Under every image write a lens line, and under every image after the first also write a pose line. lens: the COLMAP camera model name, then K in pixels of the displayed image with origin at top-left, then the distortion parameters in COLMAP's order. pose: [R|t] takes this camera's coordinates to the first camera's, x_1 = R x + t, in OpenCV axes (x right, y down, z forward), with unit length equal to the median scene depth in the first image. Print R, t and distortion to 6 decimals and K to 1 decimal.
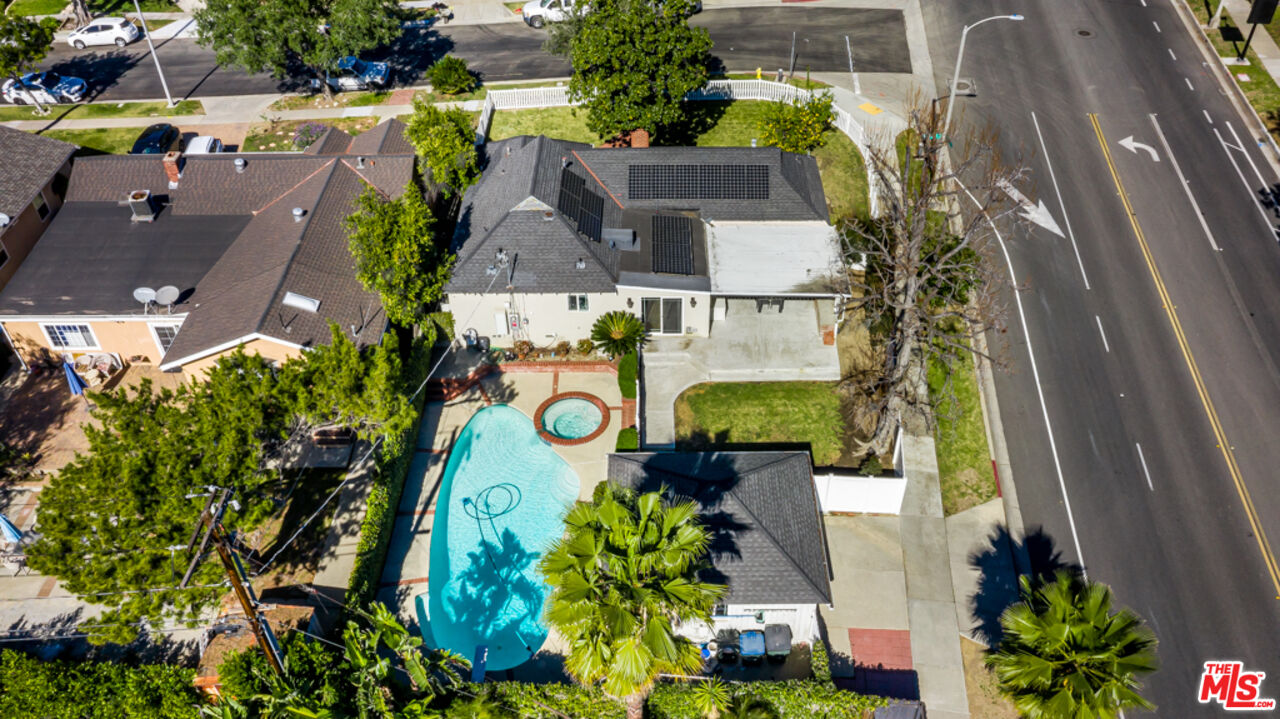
lens RADIAL K [[1072.9, 0, 640.0], [0, 1072.9, 359.5], [0, 0, 1]] dist [-0.022841, 0.067924]
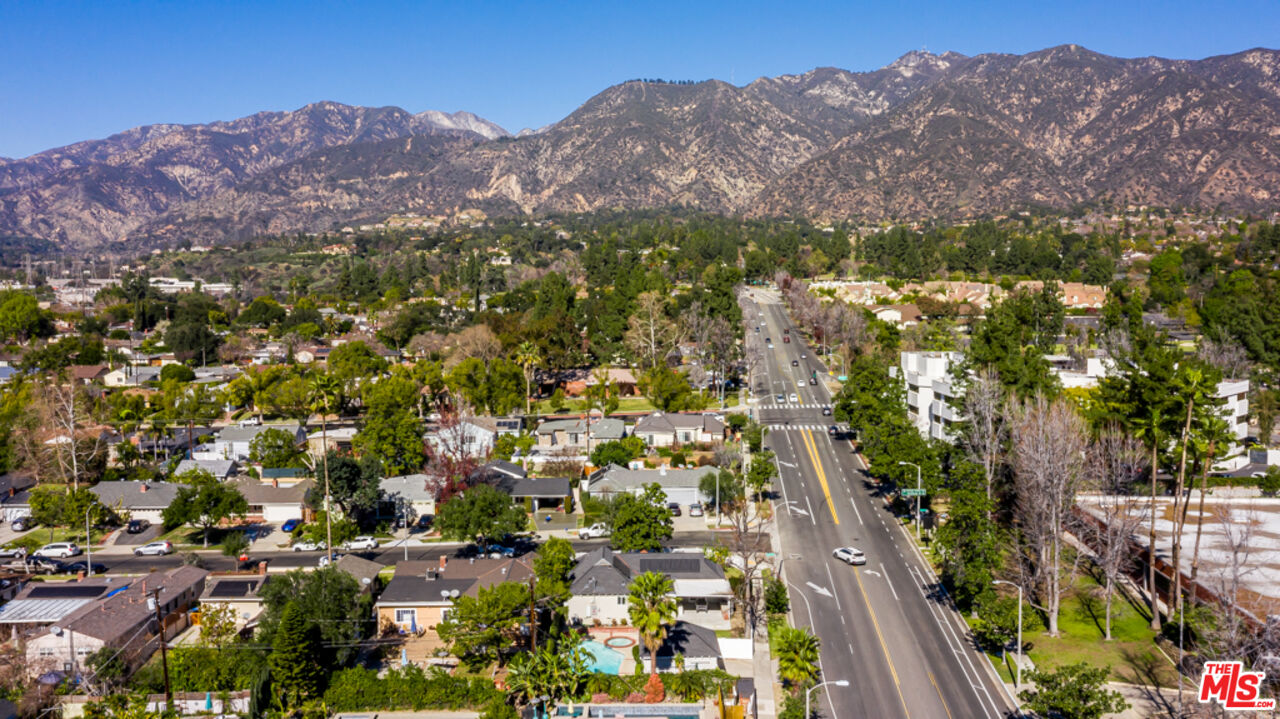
lens RADIAL K [[1072.9, 0, 640.0], [0, 1072.9, 359.5], [0, 0, 1]] dist [-0.022841, 0.067924]
pose [[0.999457, 0.011779, 0.030788, -0.094933], [0.008342, 0.813194, -0.581933, 0.892475], [-0.031892, 0.581874, 0.812653, -1.255208]]
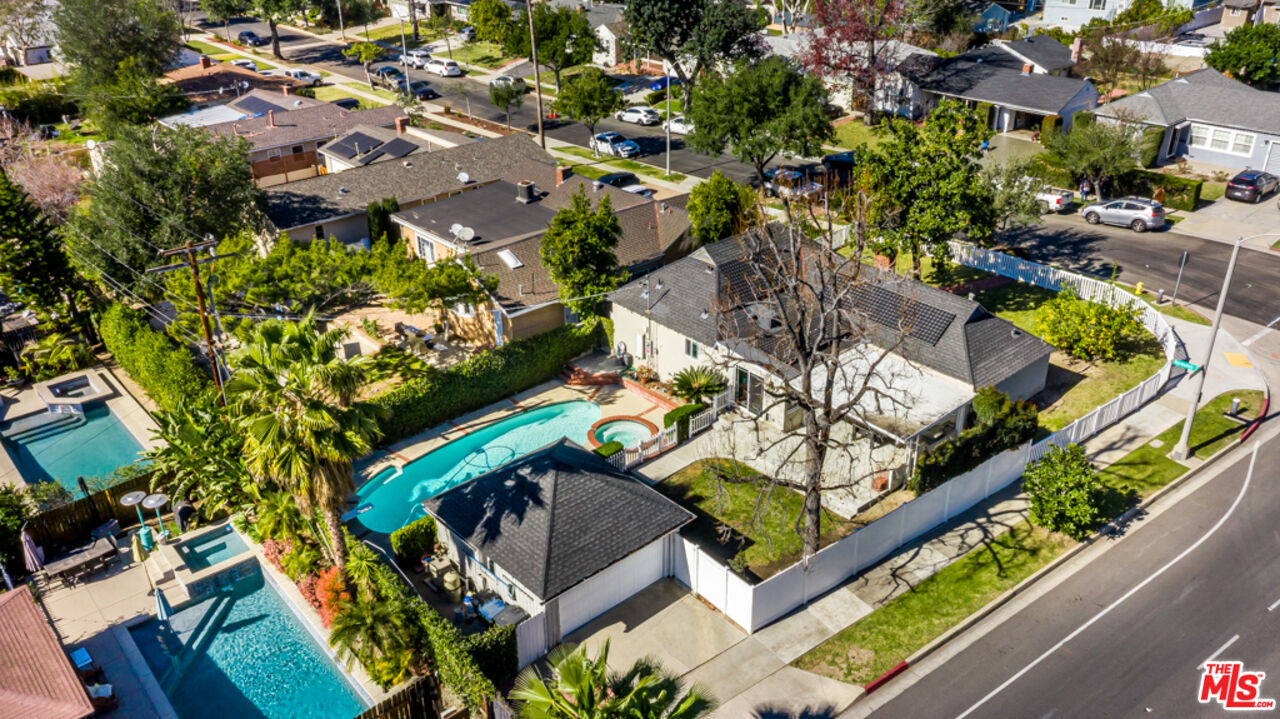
lens RADIAL K [[1072.9, 0, 640.0], [0, 1072.9, 359.5], [0, 0, 1]] dist [-0.022841, 0.067924]
pose [[0.648782, 0.331989, -0.684737, 0.631560], [-0.485693, 0.873356, -0.036750, 0.019949], [0.585819, 0.356415, 0.727863, 0.191418]]
